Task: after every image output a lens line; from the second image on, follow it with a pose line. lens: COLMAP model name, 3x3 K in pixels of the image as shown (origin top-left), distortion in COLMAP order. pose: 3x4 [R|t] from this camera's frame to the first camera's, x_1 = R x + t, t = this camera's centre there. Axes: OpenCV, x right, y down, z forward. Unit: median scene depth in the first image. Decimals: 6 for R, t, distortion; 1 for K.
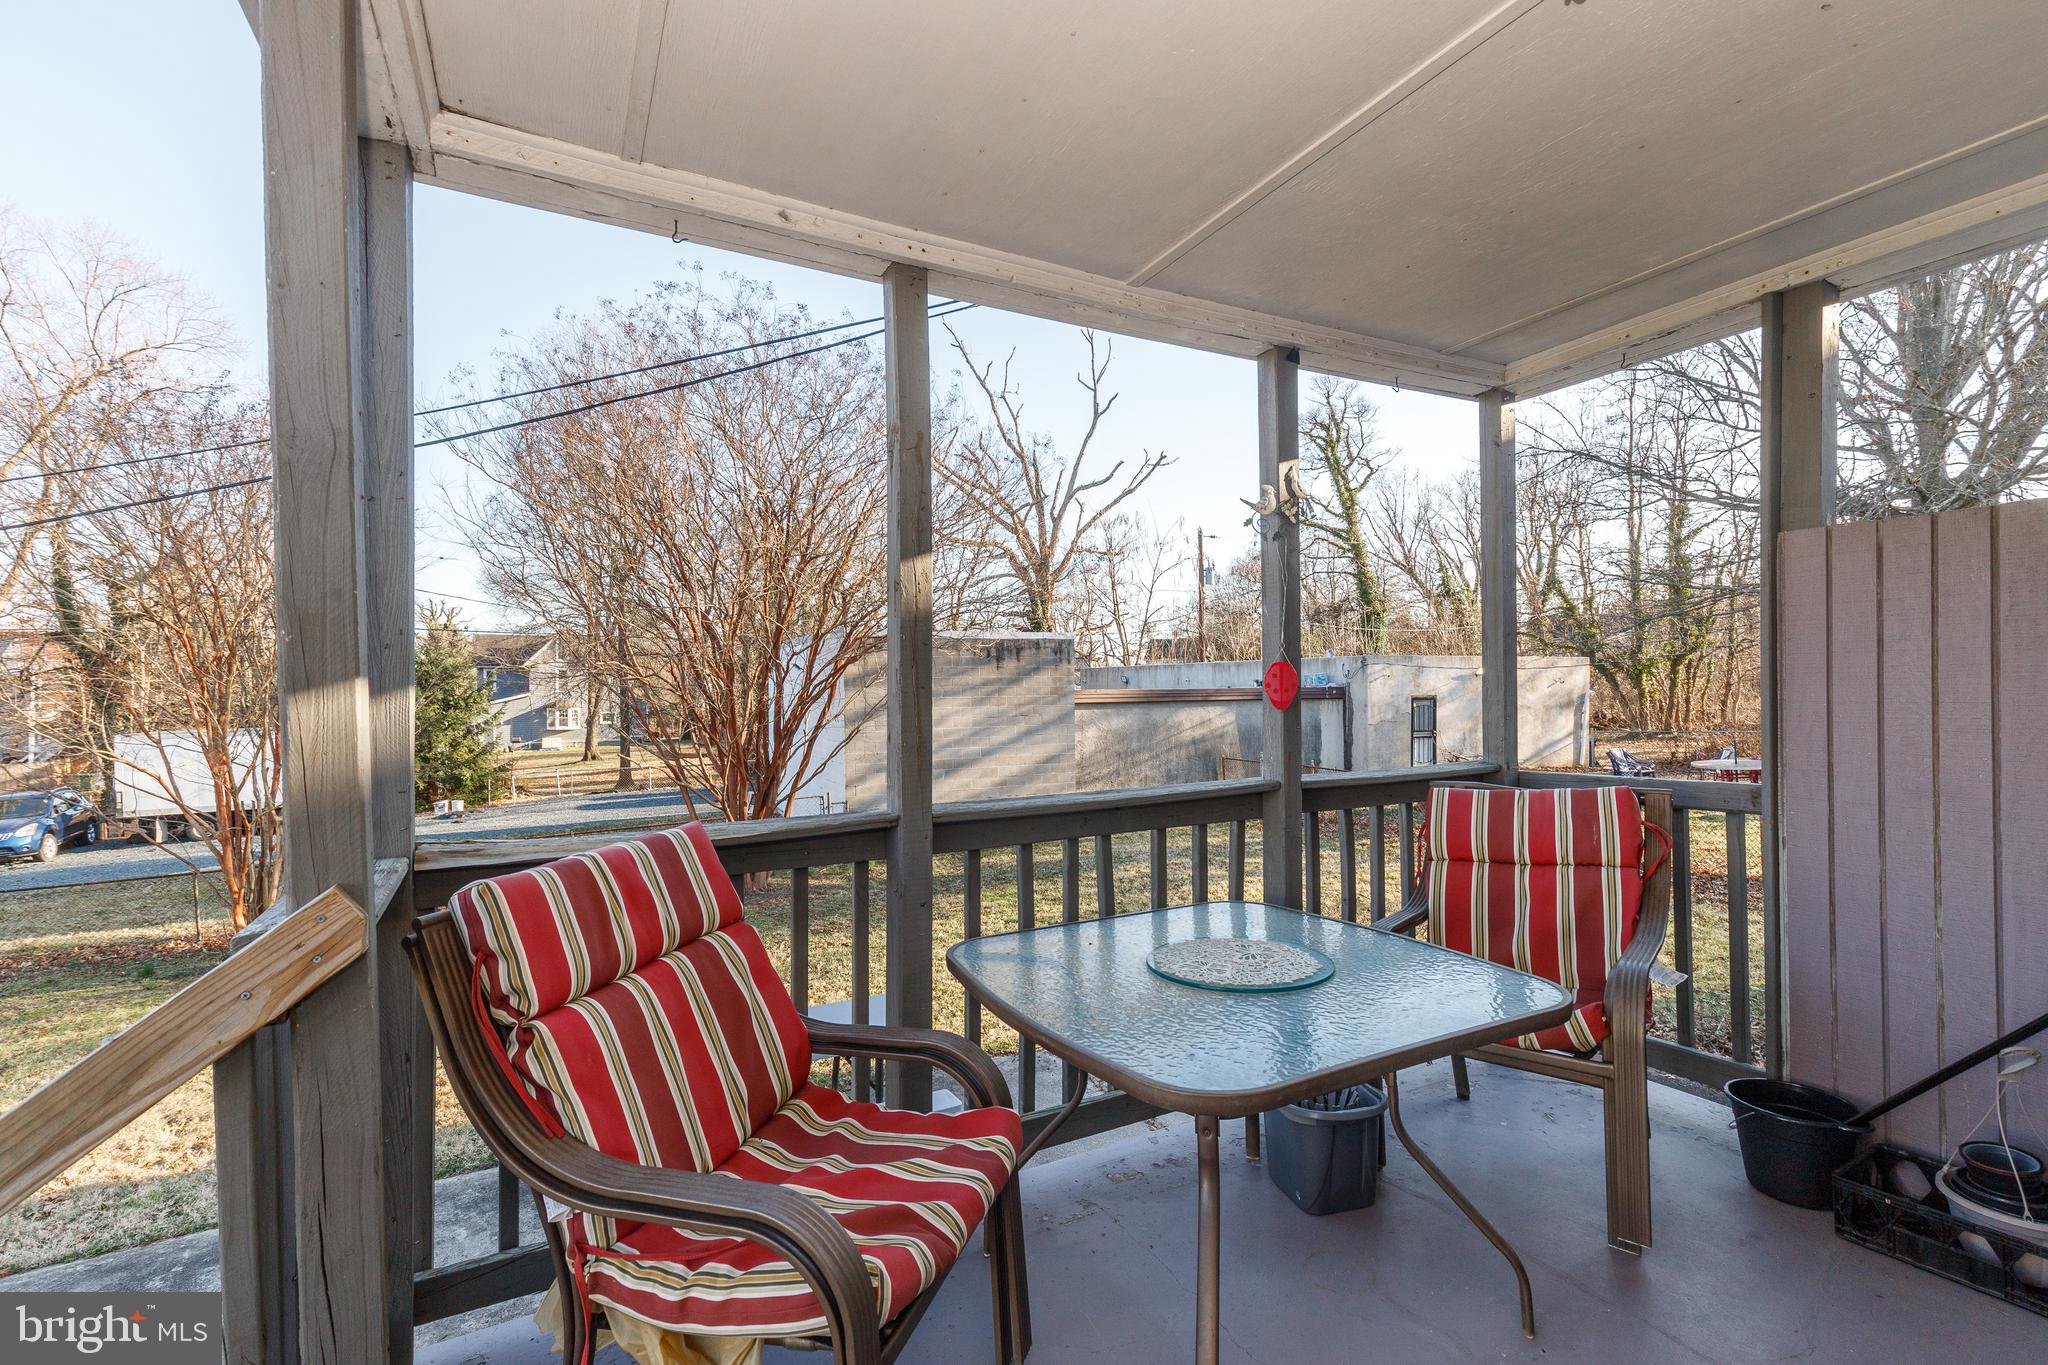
lens RADIAL K [[909.3, 0, 1034.4], [0, 909.3, 683.6], [0, 0, 1]] dist [-0.001819, 0.000715]
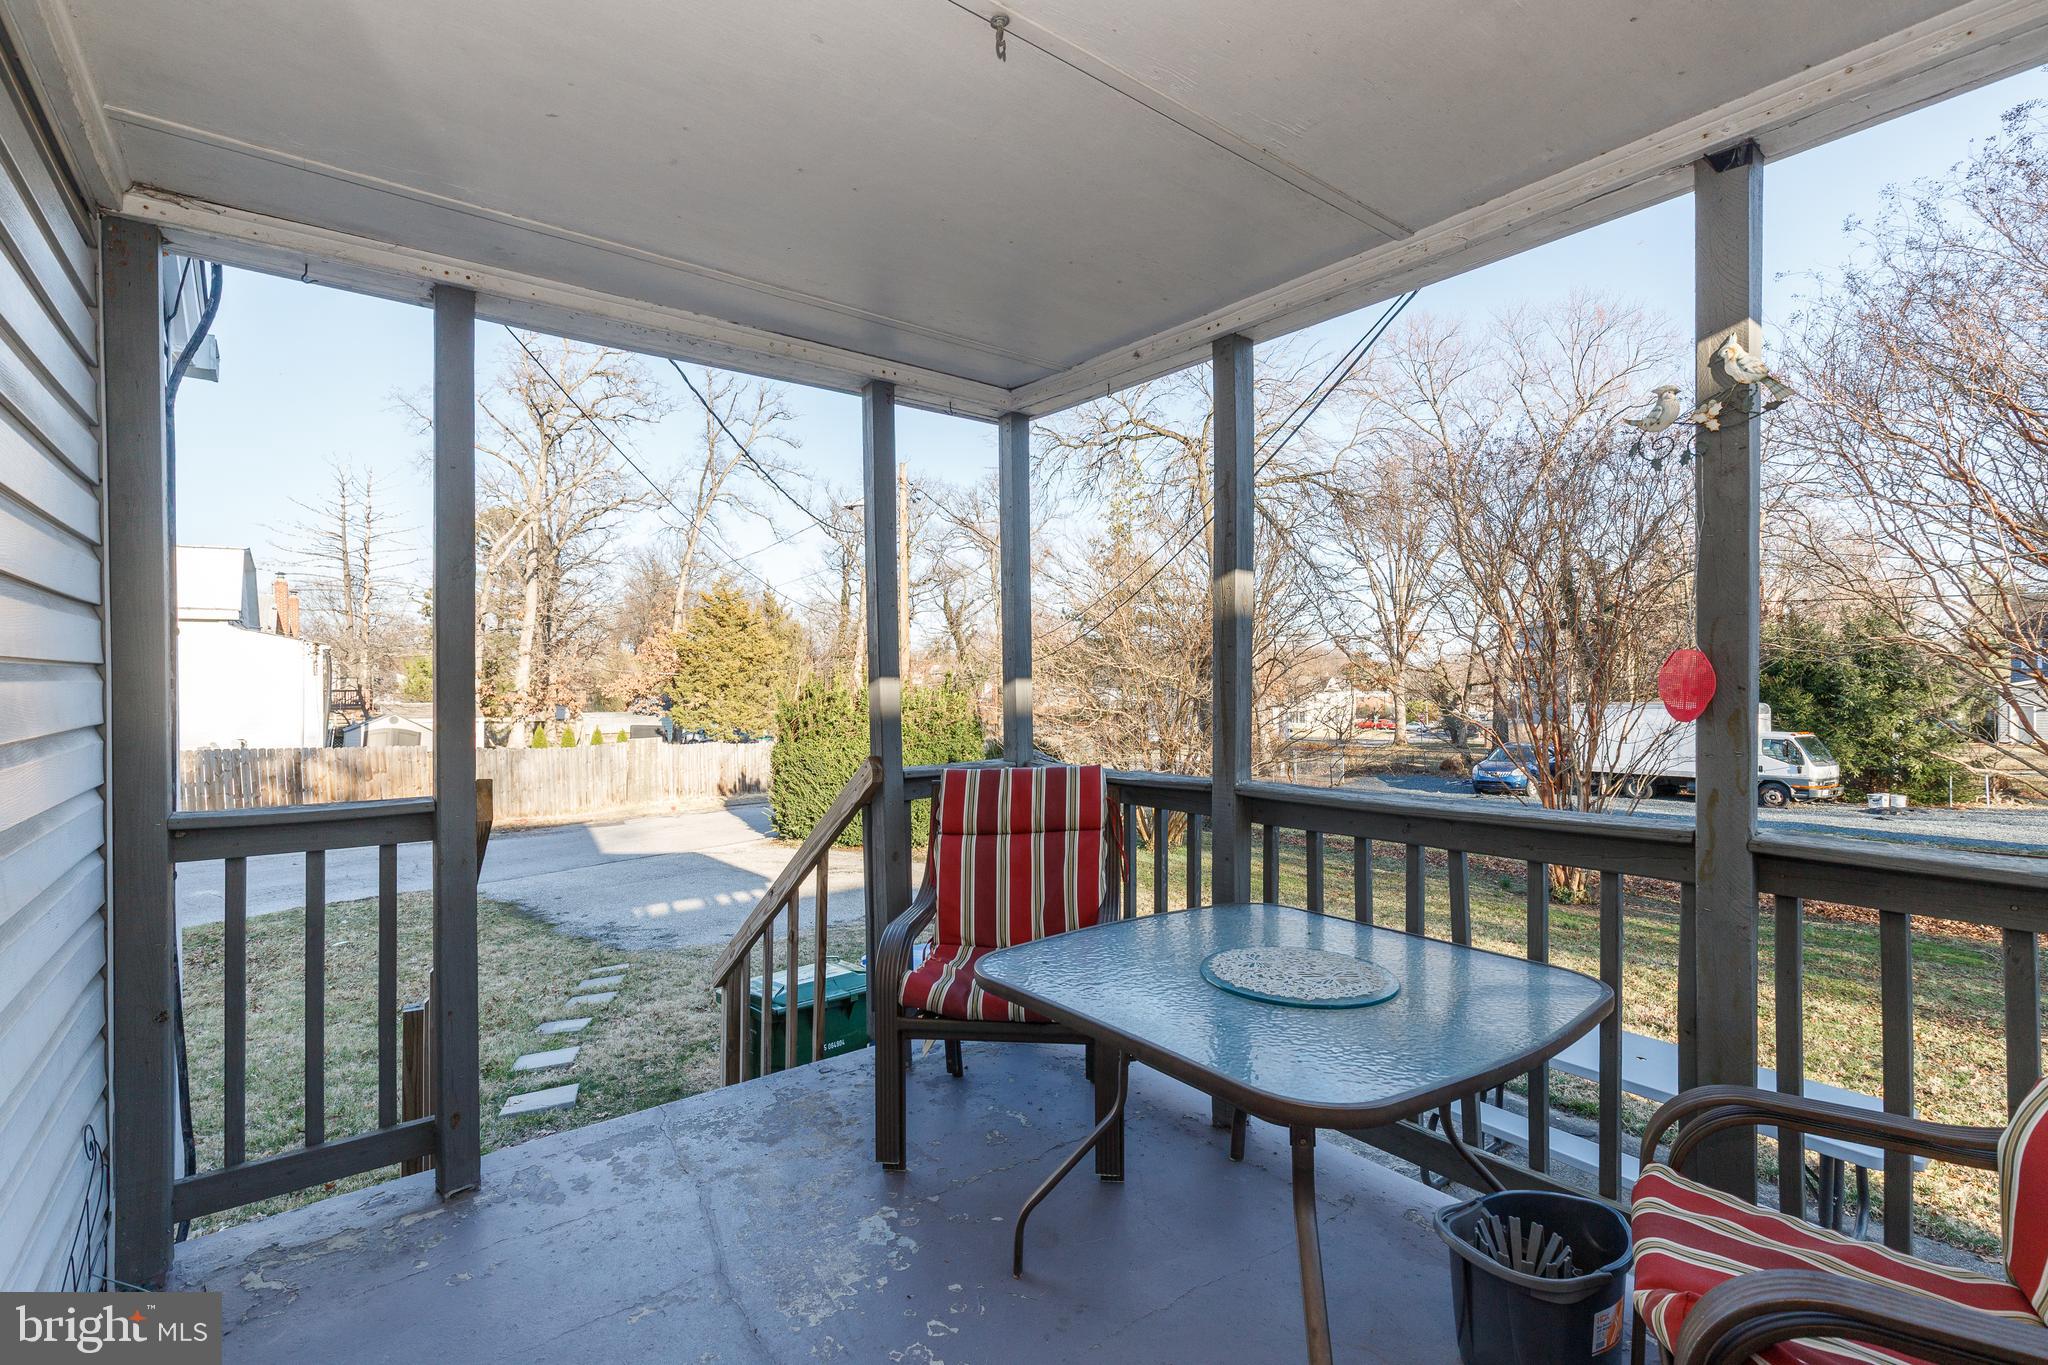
lens RADIAL K [[909.3, 0, 1034.4], [0, 909.3, 683.6], [0, 0, 1]] dist [-0.001819, 0.000715]
pose [[0.197324, 0.017638, -0.980180, 0.127437], [0.008000, 0.999776, 0.019601, -0.002446], [0.980306, -0.011710, 0.197139, 0.062513]]
